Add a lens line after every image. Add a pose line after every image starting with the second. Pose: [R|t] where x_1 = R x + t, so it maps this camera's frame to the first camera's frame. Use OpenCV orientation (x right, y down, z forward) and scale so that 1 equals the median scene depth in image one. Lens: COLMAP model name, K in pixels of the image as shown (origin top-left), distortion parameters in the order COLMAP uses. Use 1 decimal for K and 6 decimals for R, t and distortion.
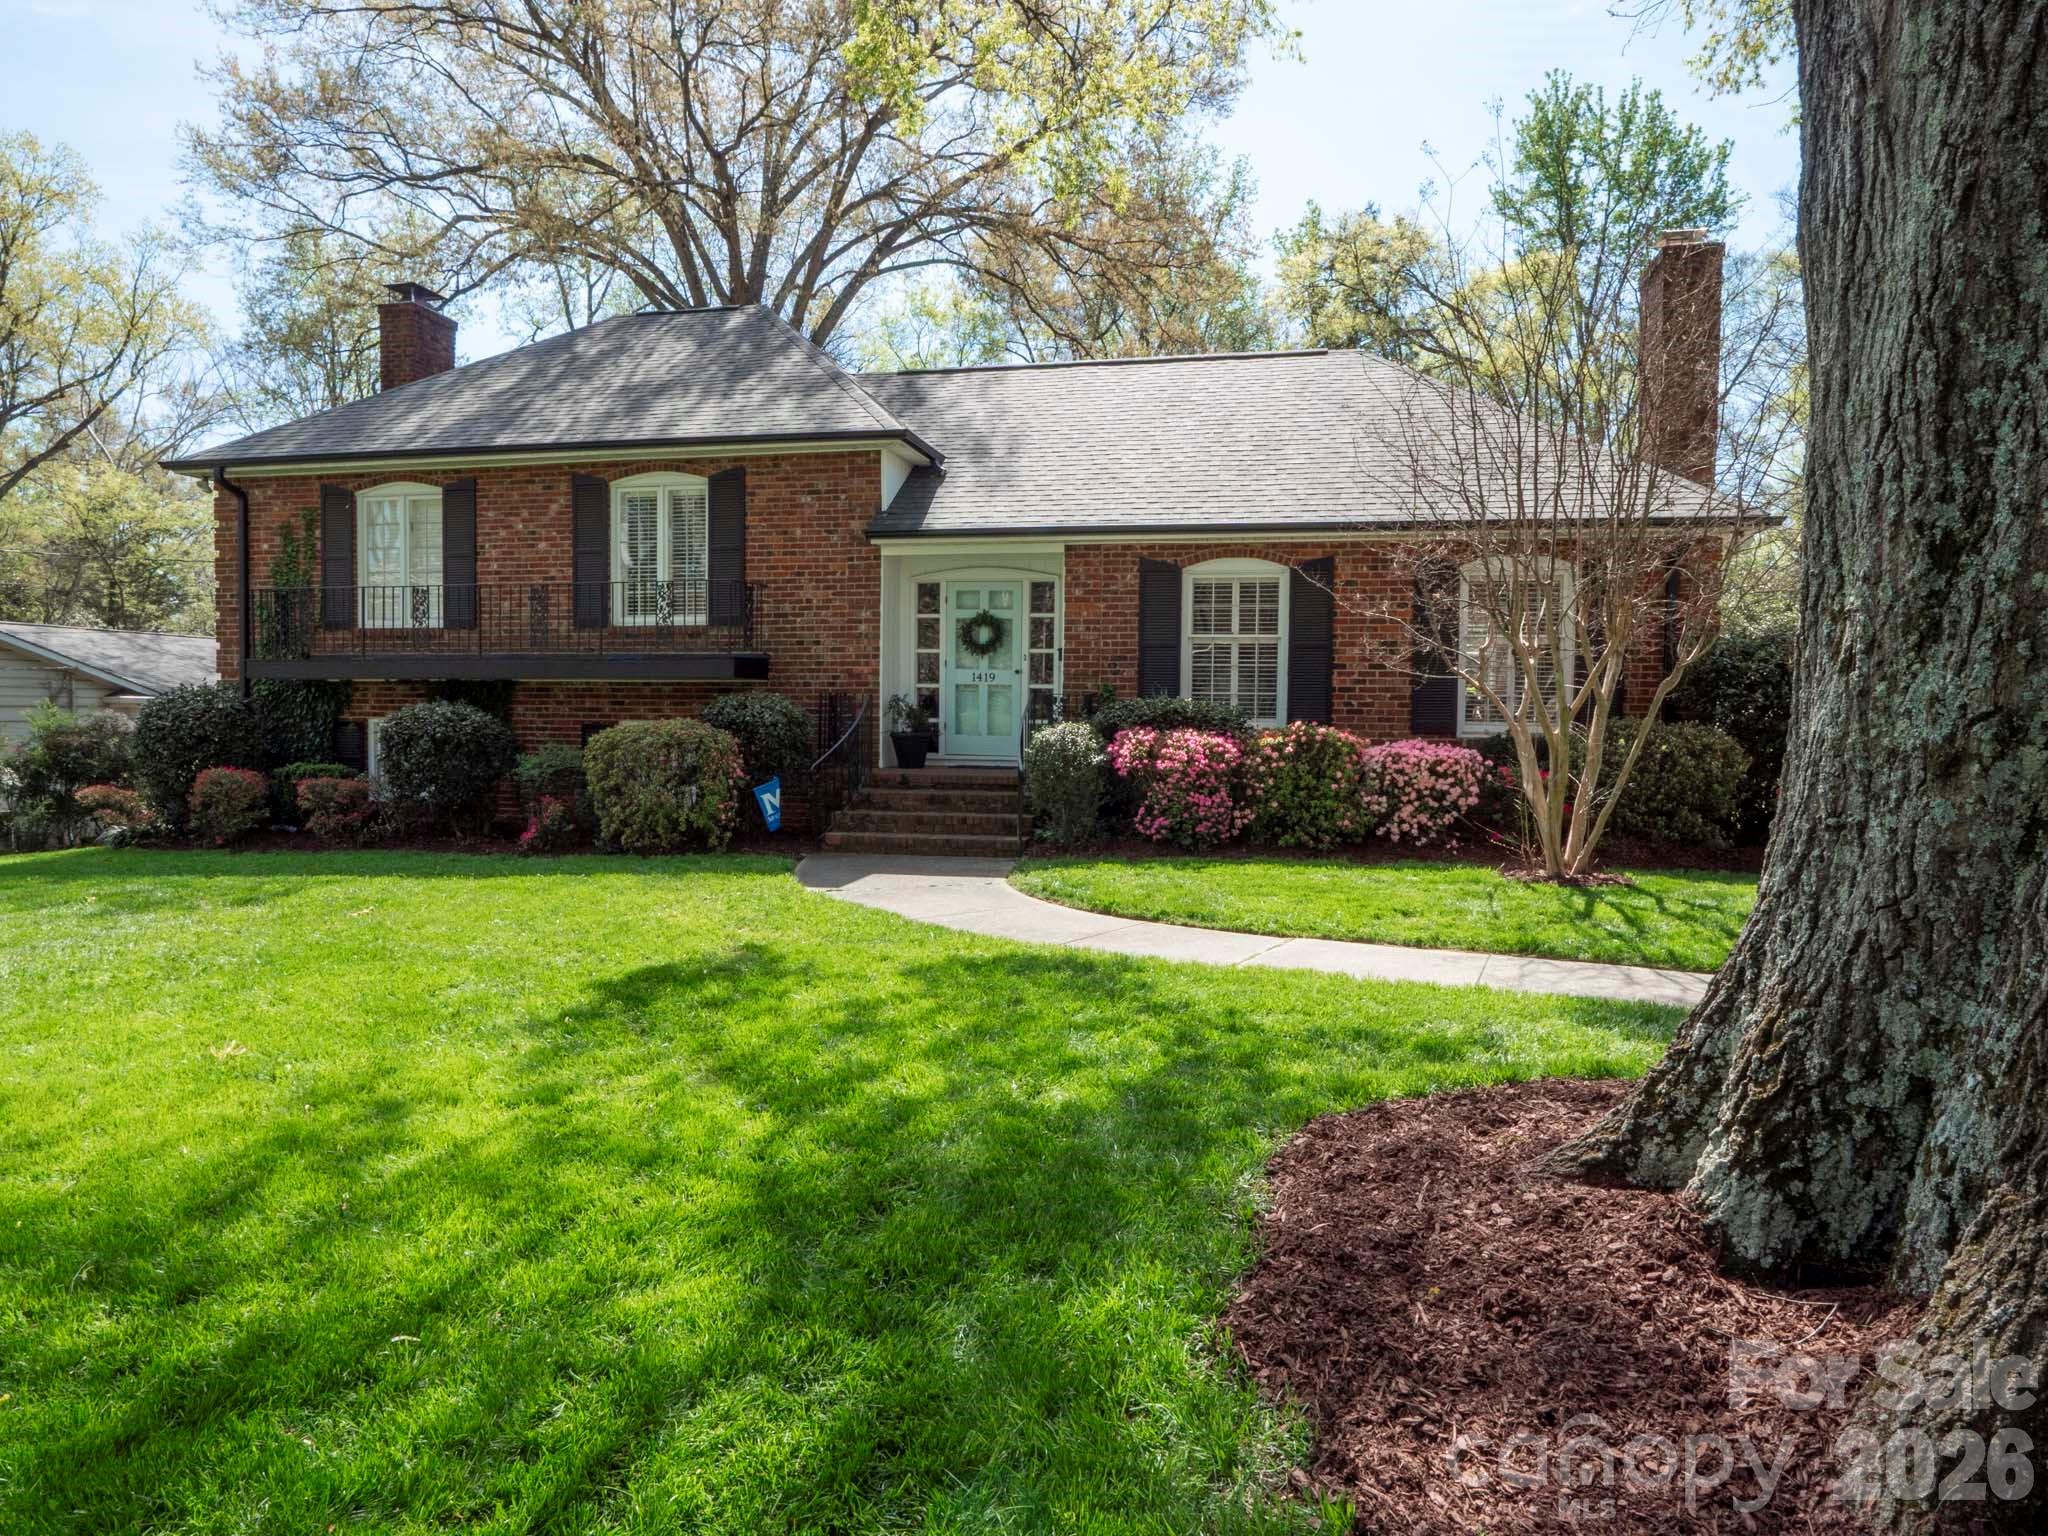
lens RADIAL K [[1244.7, 0, 1022.9], [0, 1244.7, 776.2], [0, 0, 1]] dist [-0.029763, 0.007089]
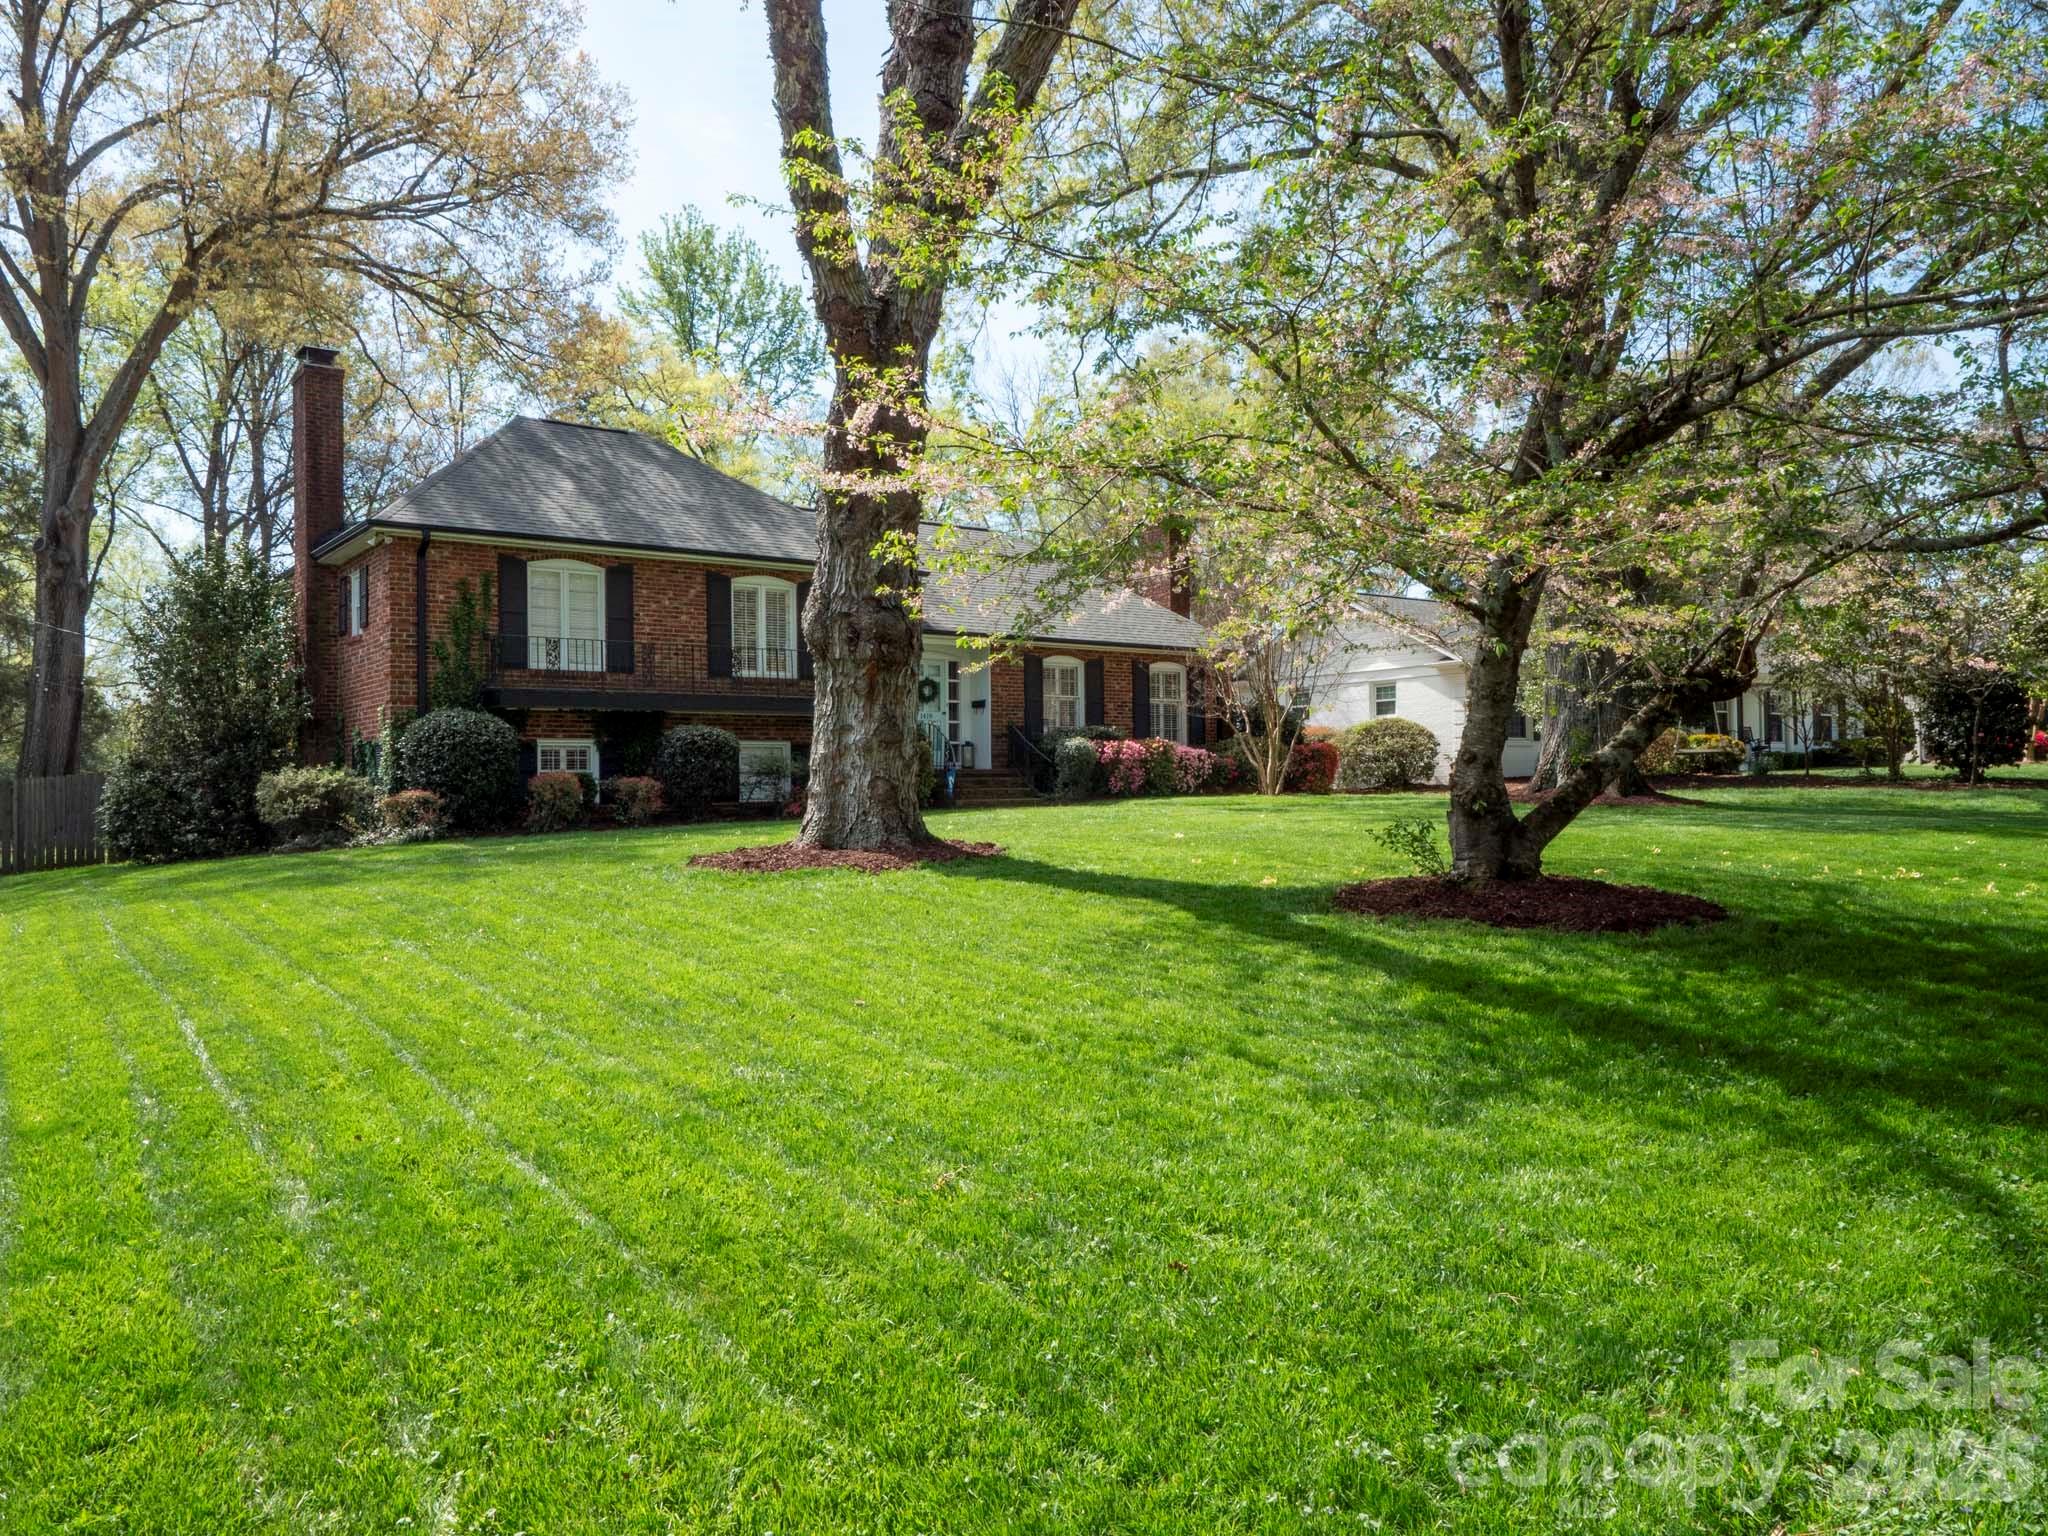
lens RADIAL K [[1541.1, 0, 1033.6], [0, 1541.1, 761.4], [0, 0, 1]] dist [0.002548, -0.001709]
pose [[0.651524, -0.001908, 0.758626, -1.632511], [0.058348, 0.997161, -0.047602, 0.094778], [-0.756381, 0.075278, 0.649785, -0.487595]]
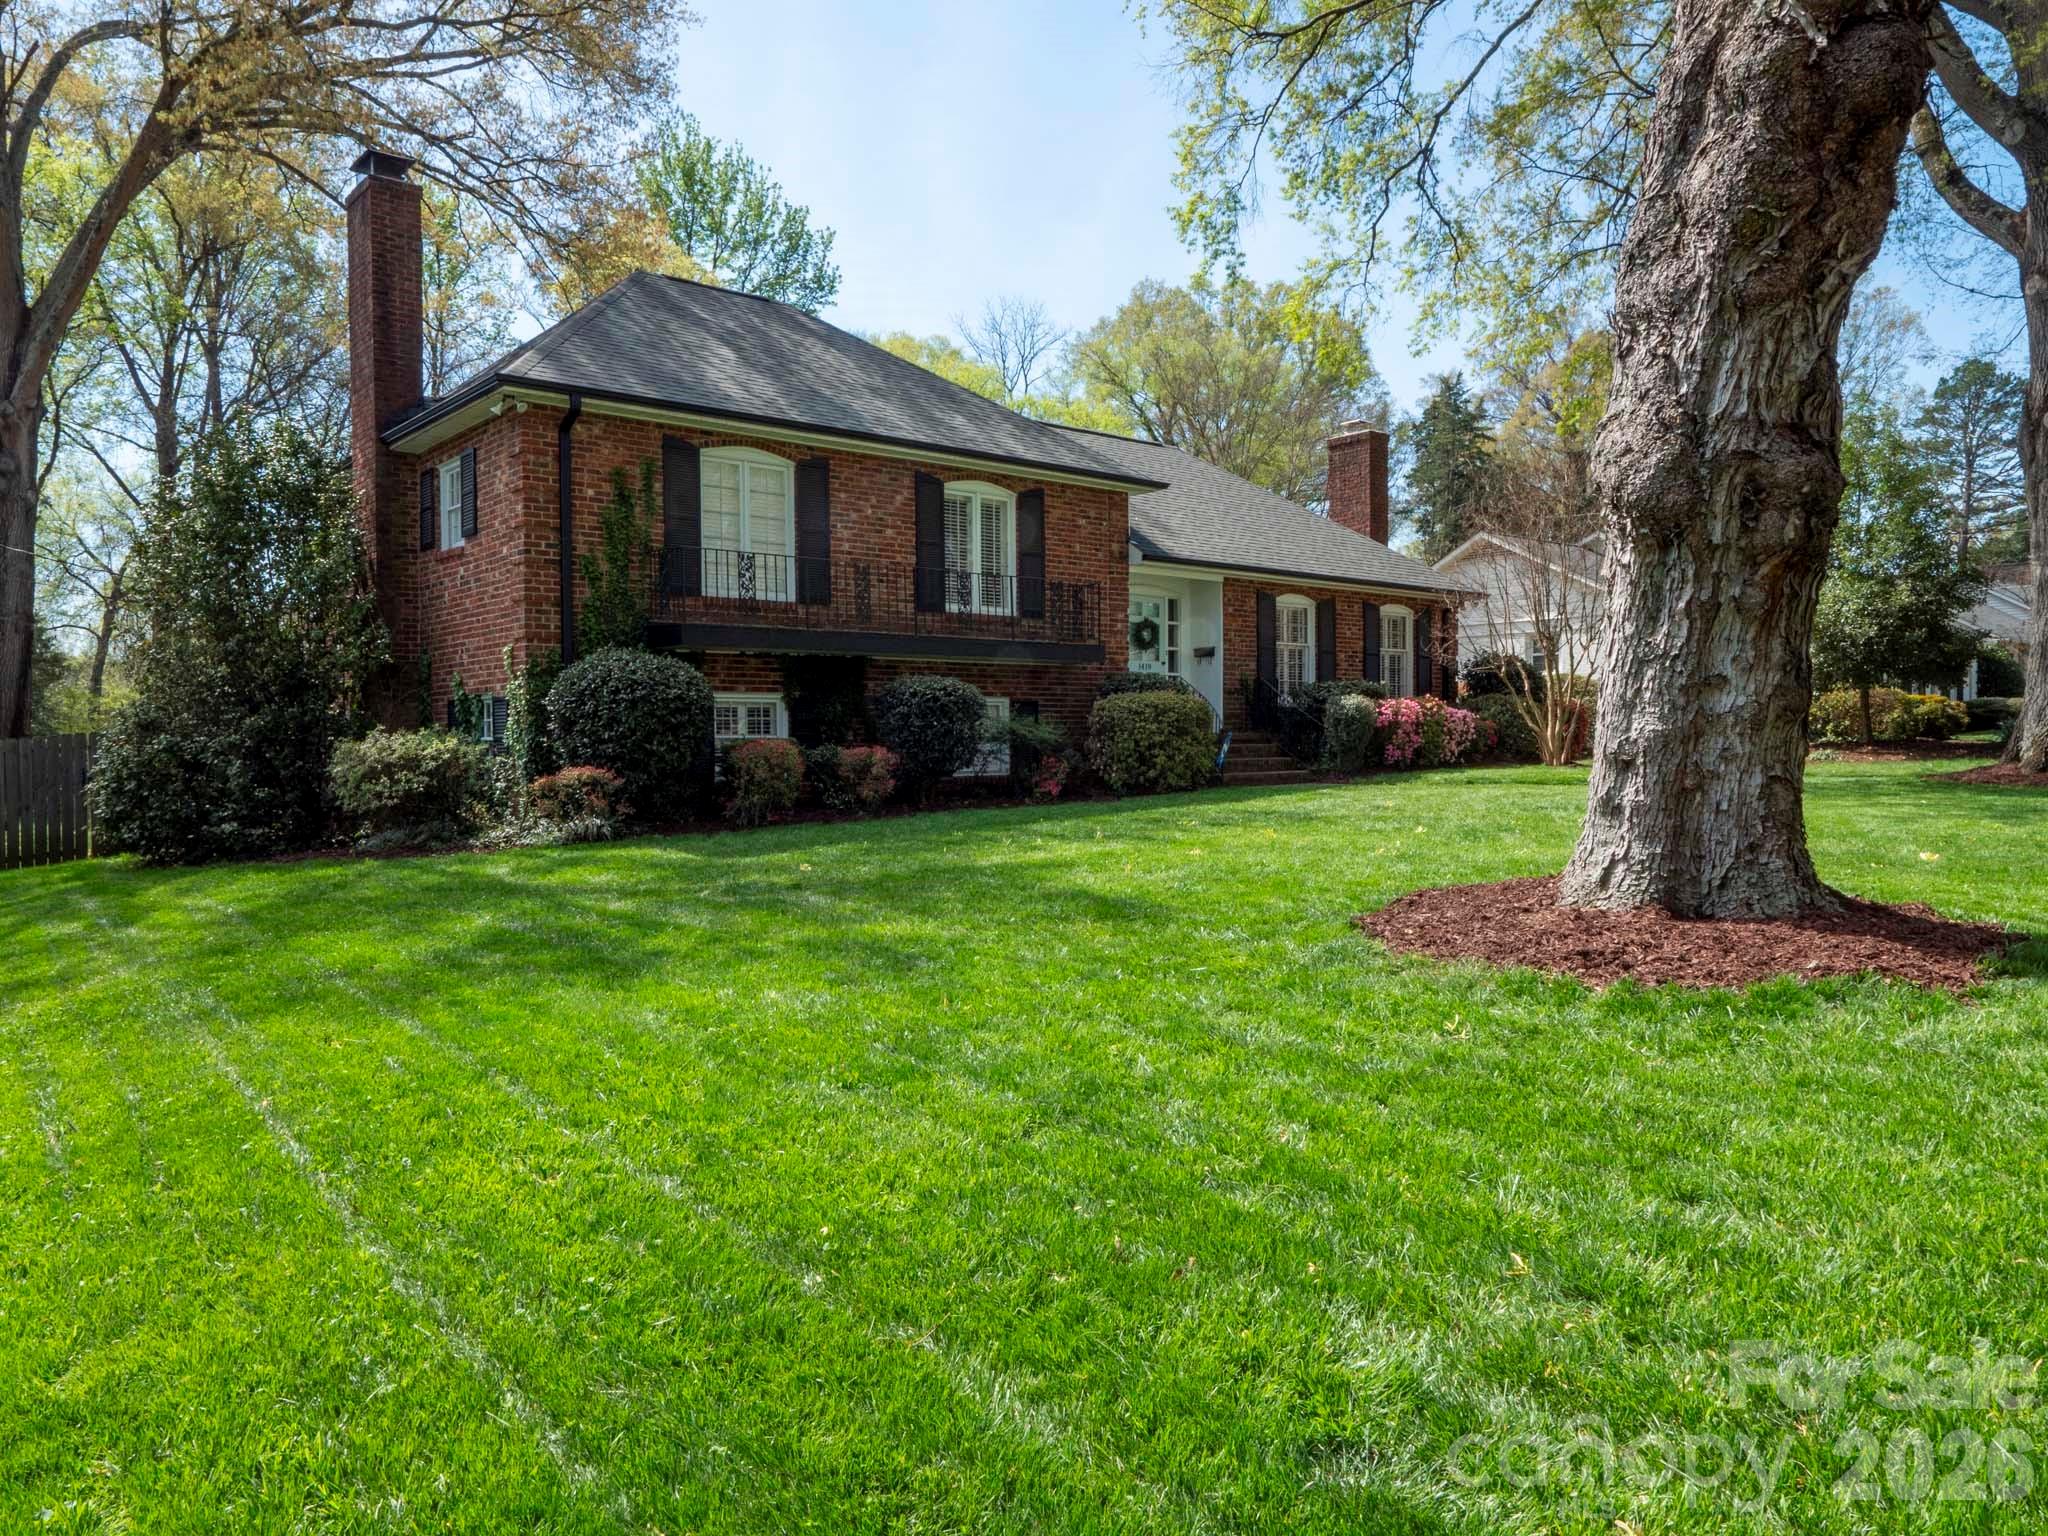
lens RADIAL K [[1436.0, 0, 1024.0], [0, 1436.0, 768.0], [0, 0, 1]] dist [0.000316, -0.001553]
pose [[0.599754, -0.029554, 0.799638, -1.462221], [0.056173, 0.998407, -0.005231, 0.032763], [-0.798210, 0.048055, 0.600459, 0.193759]]
